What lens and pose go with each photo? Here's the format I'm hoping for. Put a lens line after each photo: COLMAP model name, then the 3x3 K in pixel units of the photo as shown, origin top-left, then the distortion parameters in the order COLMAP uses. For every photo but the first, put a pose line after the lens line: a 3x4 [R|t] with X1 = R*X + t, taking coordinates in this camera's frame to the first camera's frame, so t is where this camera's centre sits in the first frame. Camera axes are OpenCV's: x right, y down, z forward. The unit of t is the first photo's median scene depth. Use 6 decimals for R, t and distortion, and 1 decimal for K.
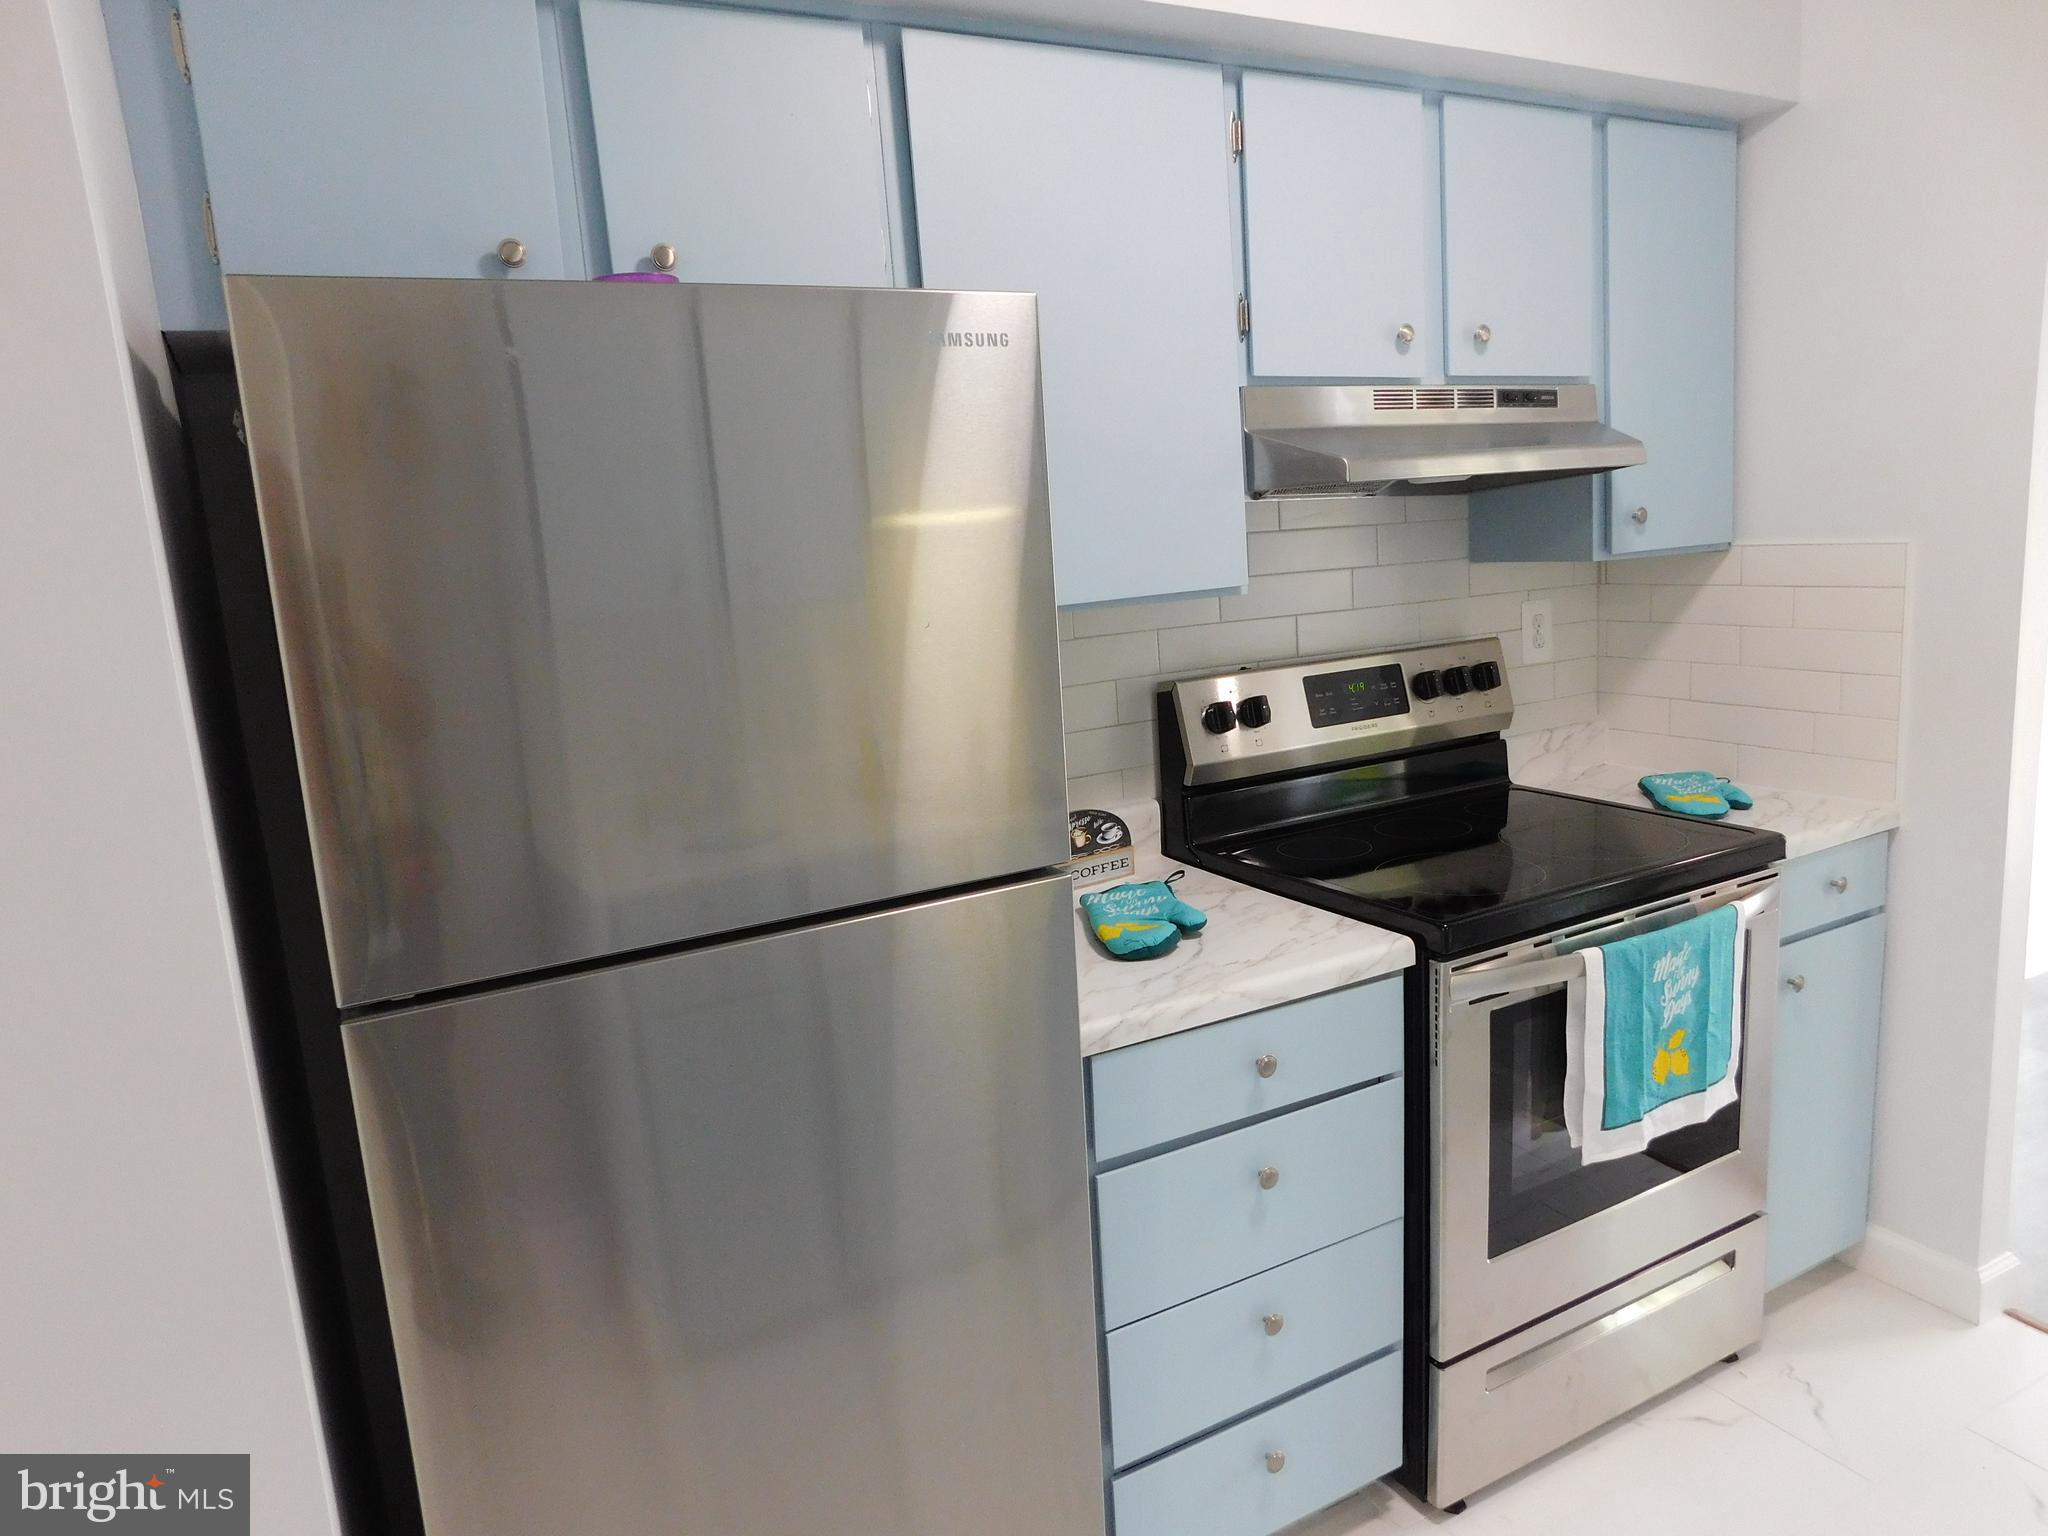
lens RADIAL K [[1368.9, 0, 1023.7], [0, 1368.9, 770.2], [0, 0, 1]] dist [-0.025114, 0.012225]
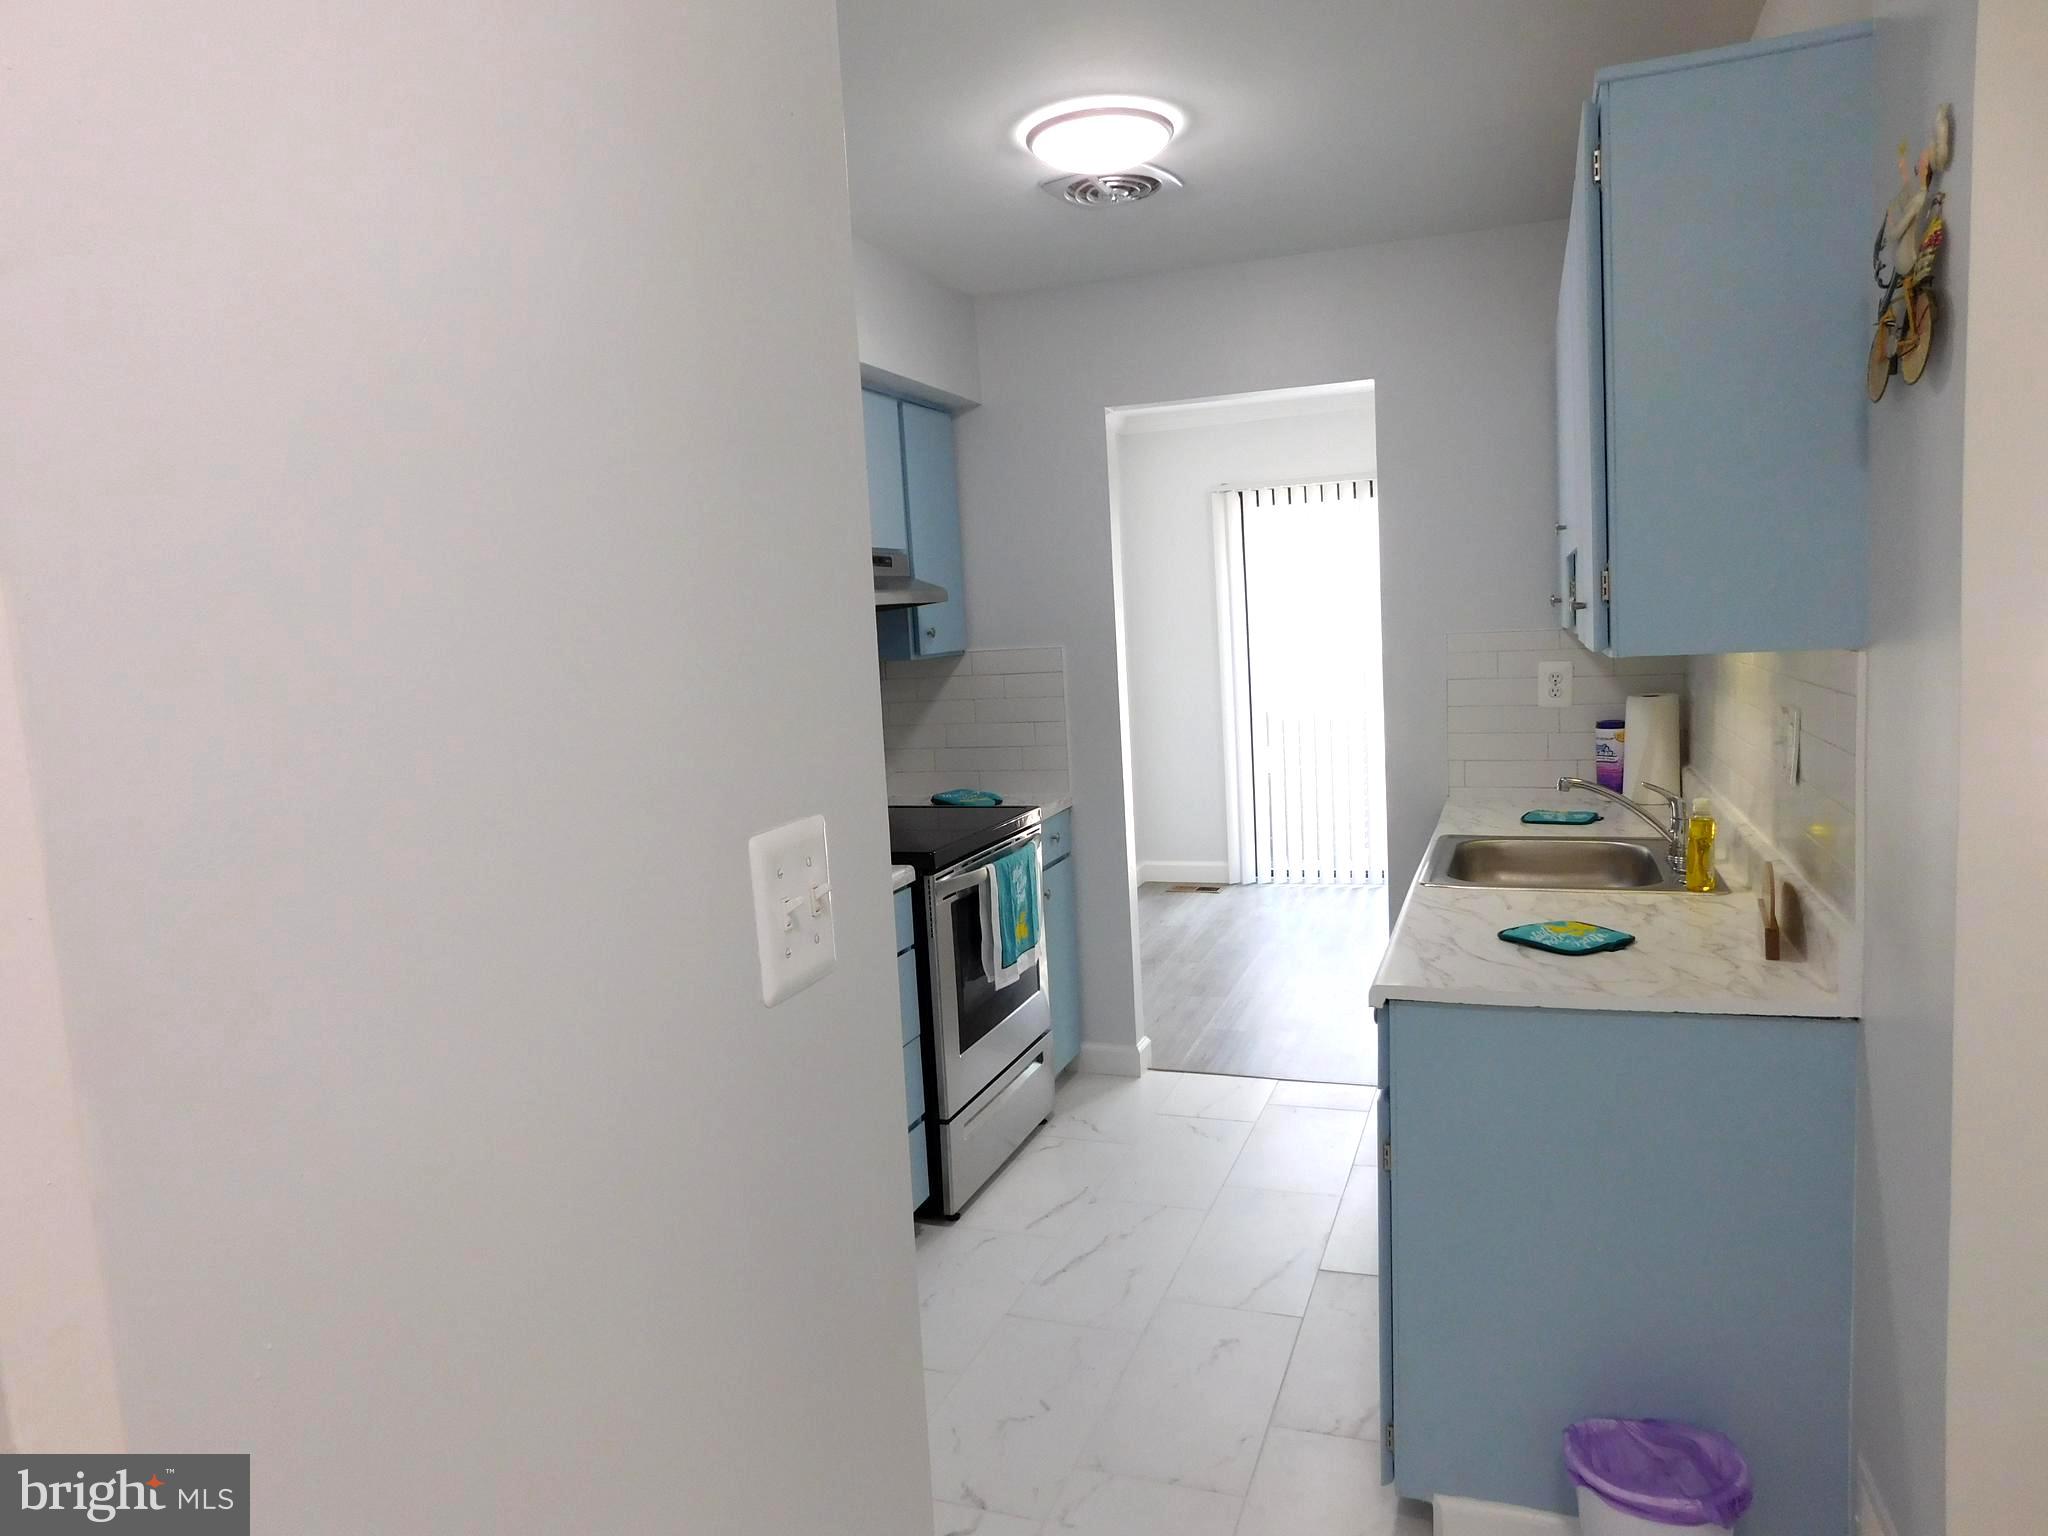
lens RADIAL K [[1368.9, 0, 1025.3], [0, 1368.9, 766.9], [0, 0, 1]] dist [-0.025114, 0.012225]
pose [[0.760199, -0.051988, 0.647607, -0.588222], [0.124909, 0.989892, -0.067160, 0.109276], [-0.637570, 0.131947, 0.759009, -0.342821]]
